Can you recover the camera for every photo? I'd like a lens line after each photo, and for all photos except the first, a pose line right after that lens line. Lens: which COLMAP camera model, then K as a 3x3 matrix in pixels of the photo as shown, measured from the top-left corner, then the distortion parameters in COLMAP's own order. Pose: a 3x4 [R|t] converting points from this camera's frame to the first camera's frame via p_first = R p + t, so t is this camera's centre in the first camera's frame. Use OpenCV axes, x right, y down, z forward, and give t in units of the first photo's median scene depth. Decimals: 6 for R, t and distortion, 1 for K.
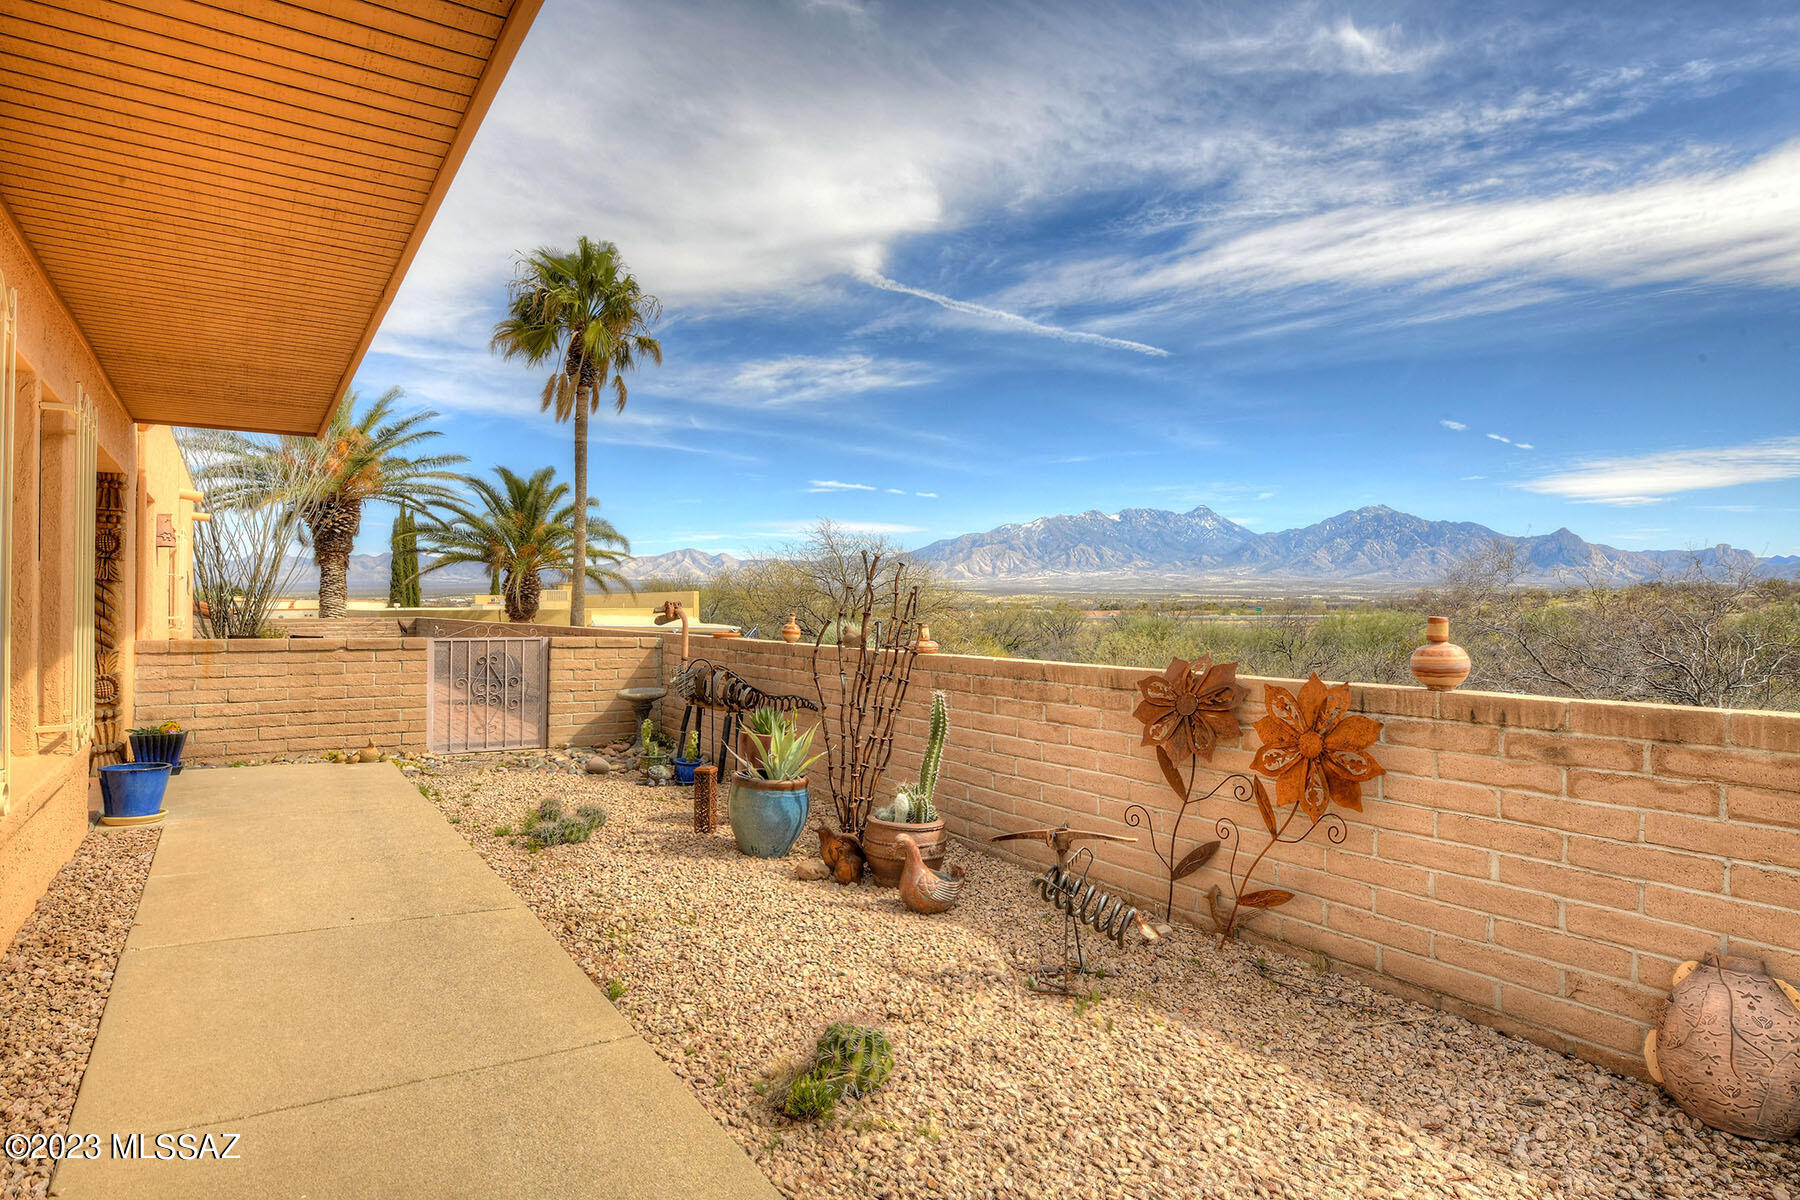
lens RADIAL K [[984.3, 0, 900.0], [0, 984.3, 600.0], [0, 0, 1]] dist [-0.026594, -0.001501]
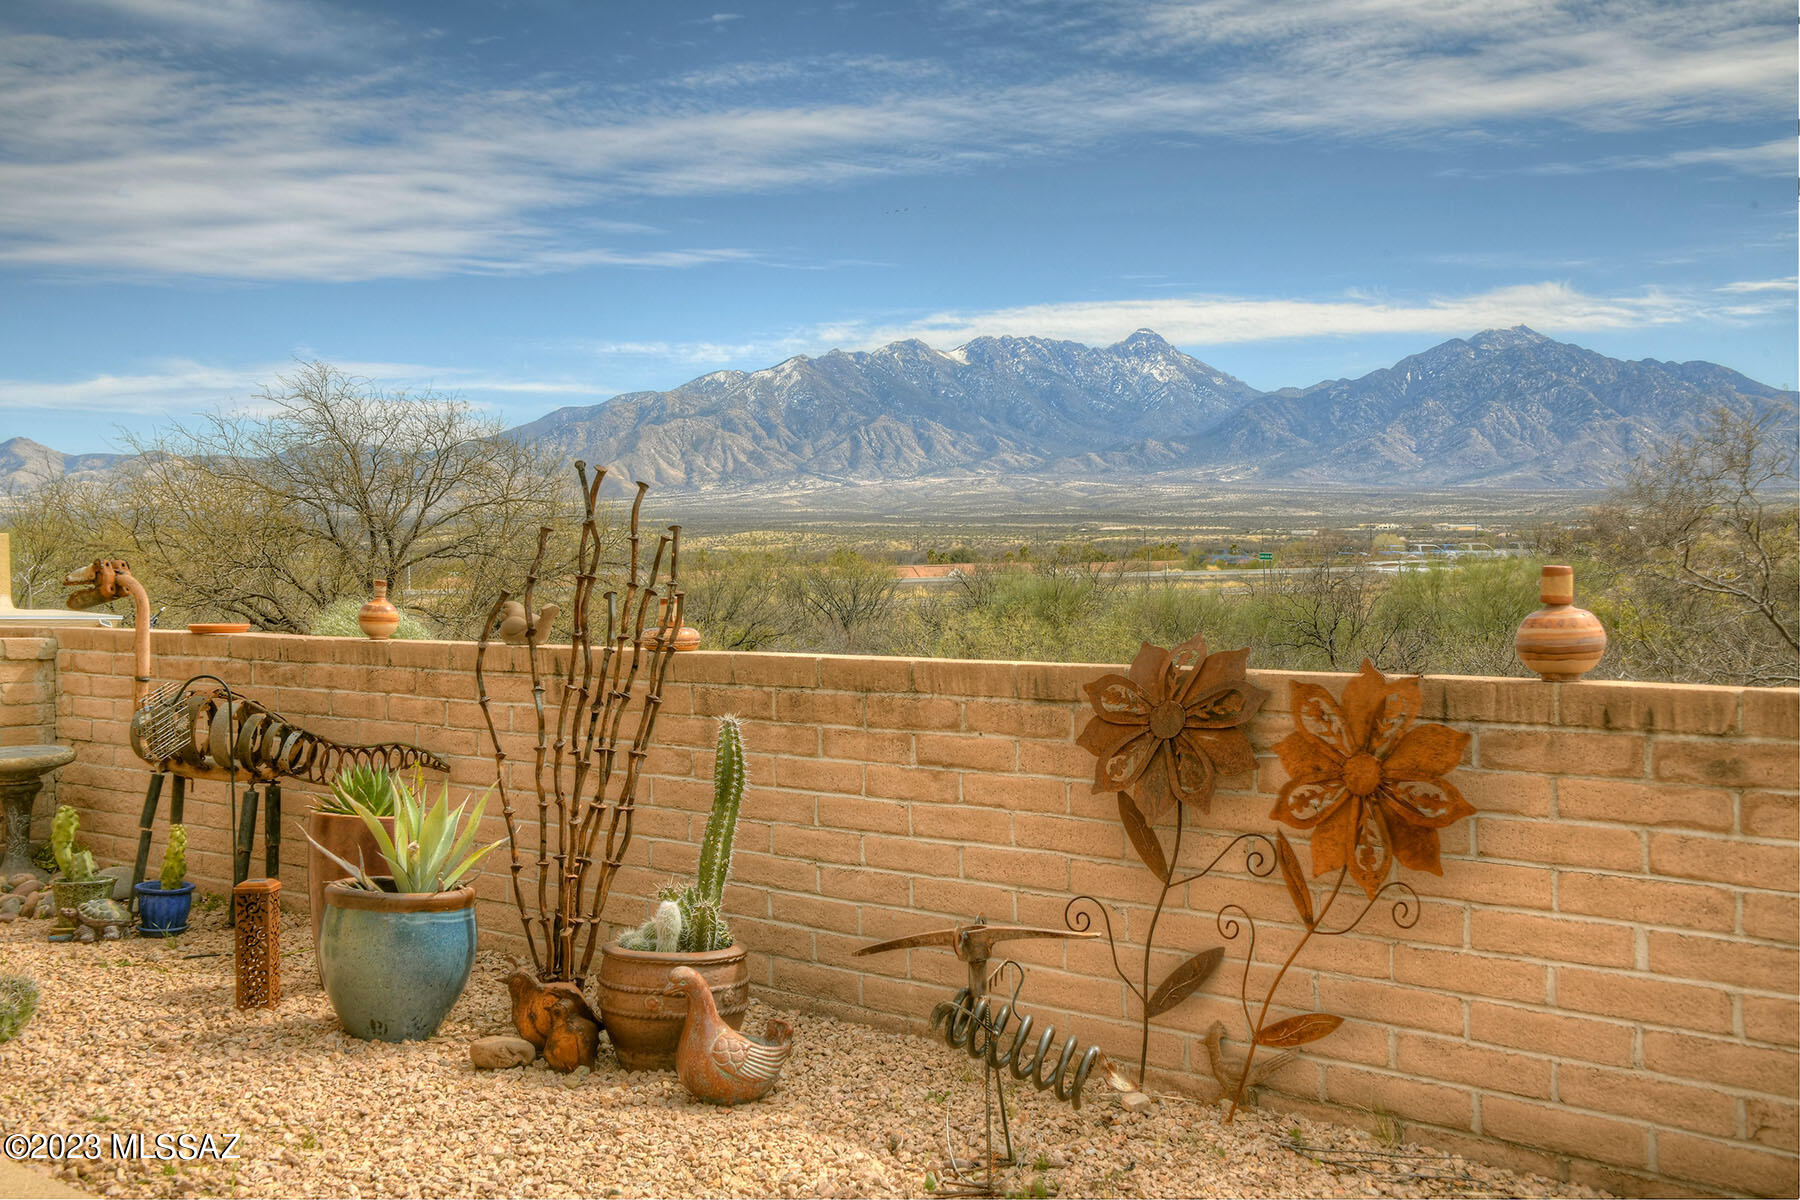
lens RADIAL K [[2233.4, 0, 896.5], [0, 2233.4, 643.4], [0, 0, 1]] dist [0.095845, 0.068605]
pose [[0.982320, -0.022638, 0.185837, -0.103216], [0.014377, 0.998853, 0.045681, -0.004029], [-0.186657, -0.042202, 0.981518, -0.257026]]
